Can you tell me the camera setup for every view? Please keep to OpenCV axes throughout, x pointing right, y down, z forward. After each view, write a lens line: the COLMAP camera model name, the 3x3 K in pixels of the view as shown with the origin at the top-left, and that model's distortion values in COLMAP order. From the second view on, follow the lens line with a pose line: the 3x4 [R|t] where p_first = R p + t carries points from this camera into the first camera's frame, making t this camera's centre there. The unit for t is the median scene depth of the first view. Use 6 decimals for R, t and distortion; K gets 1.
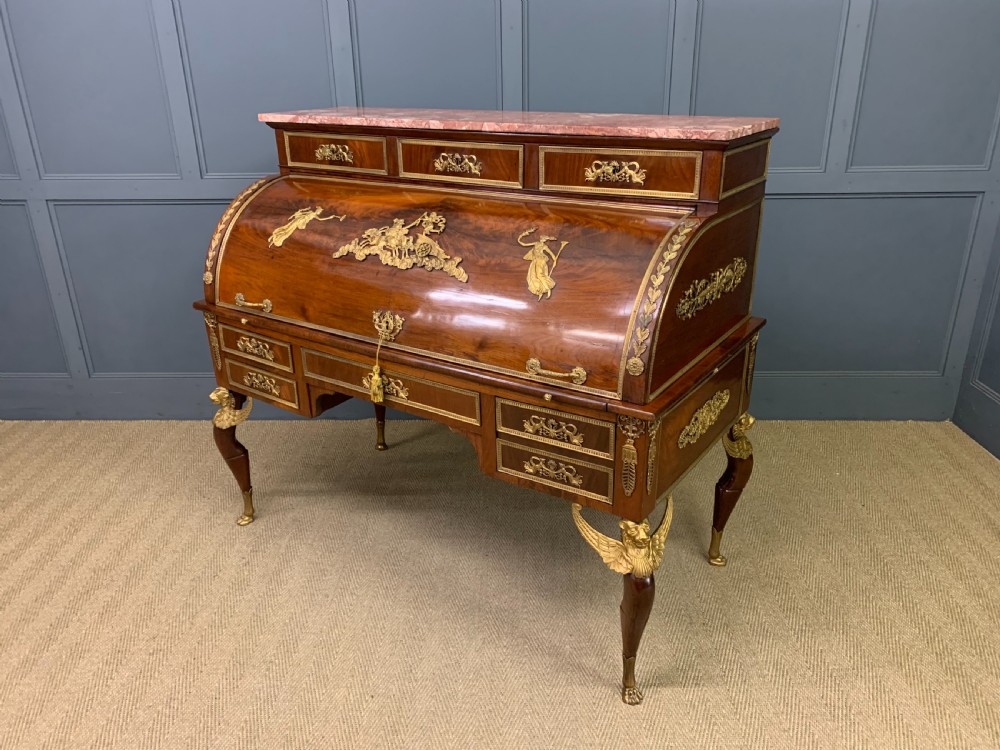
lens RADIAL K [[767.2, 0, 511.4], [0, 767.2, 383.4], [0, 0, 1]] dist [0.038904, -0.044233]
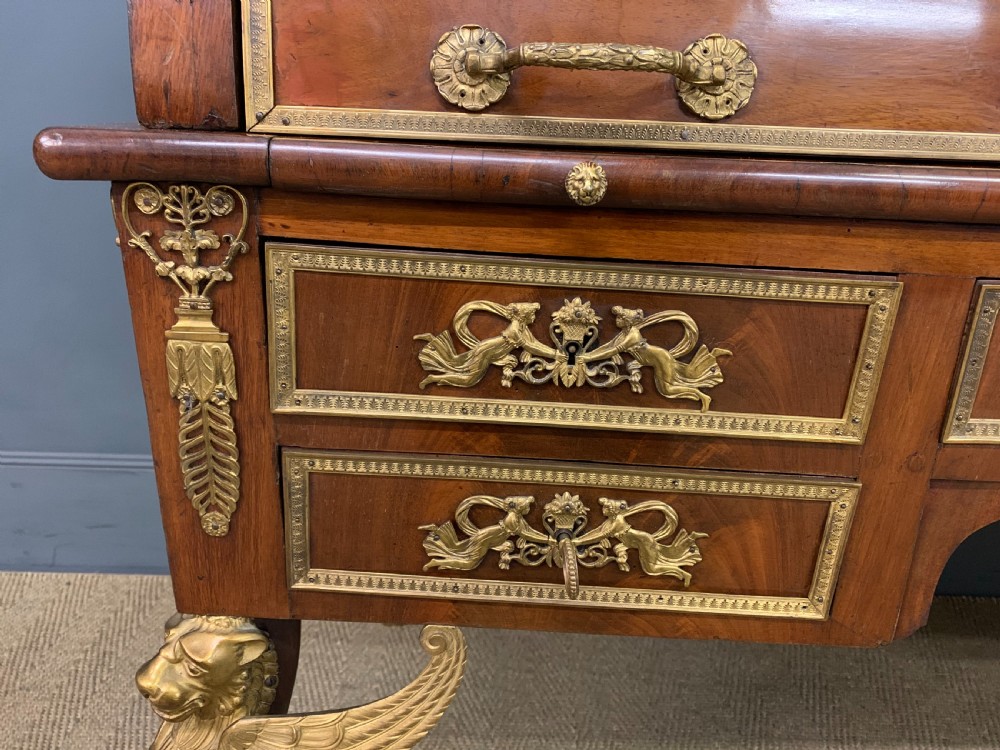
lens RADIAL K [[767.2, 0, 499.6], [0, 767.2, 362.2], [0, 0, 1]] dist [0.038904, -0.044233]
pose [[0.830352, -0.141309, 0.539025, -0.495257], [0.176453, 0.984212, -0.013802, -0.049252], [-0.528564, 0.106573, 0.842177, 0.966251]]
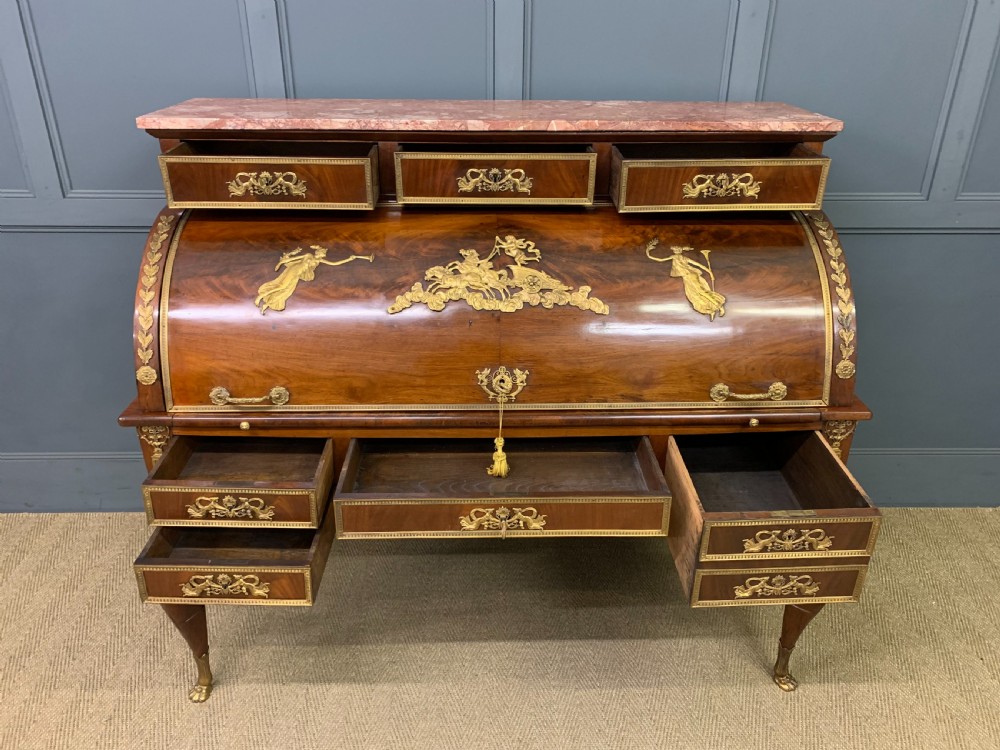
lens RADIAL K [[767.2, 0, 501.2], [0, 767.2, 380.4], [0, 0, 1]] dist [0.038904, -0.044233]
pose [[0.815553, -0.231245, 0.530470, -0.567109], [0.205220, 0.972682, 0.108509, -0.161685], [-0.541071, 0.020368, 0.840730, 0.322410]]
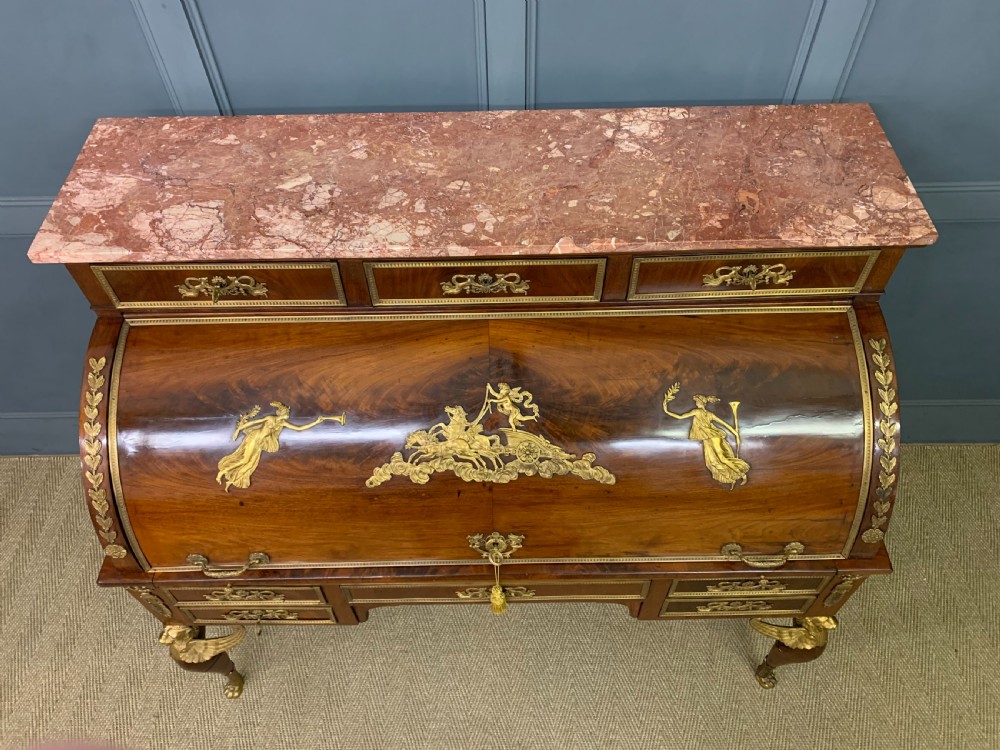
lens RADIAL K [[767.2, 0, 506.0], [0, 767.2, 375.8], [0, 0, 1]] dist [0.038904, -0.044233]
pose [[0.825049, -0.442143, 0.351859, -0.332072], [0.217969, 0.823524, 0.523734, -0.579393], [-0.521329, -0.355412, 0.775821, 0.465306]]
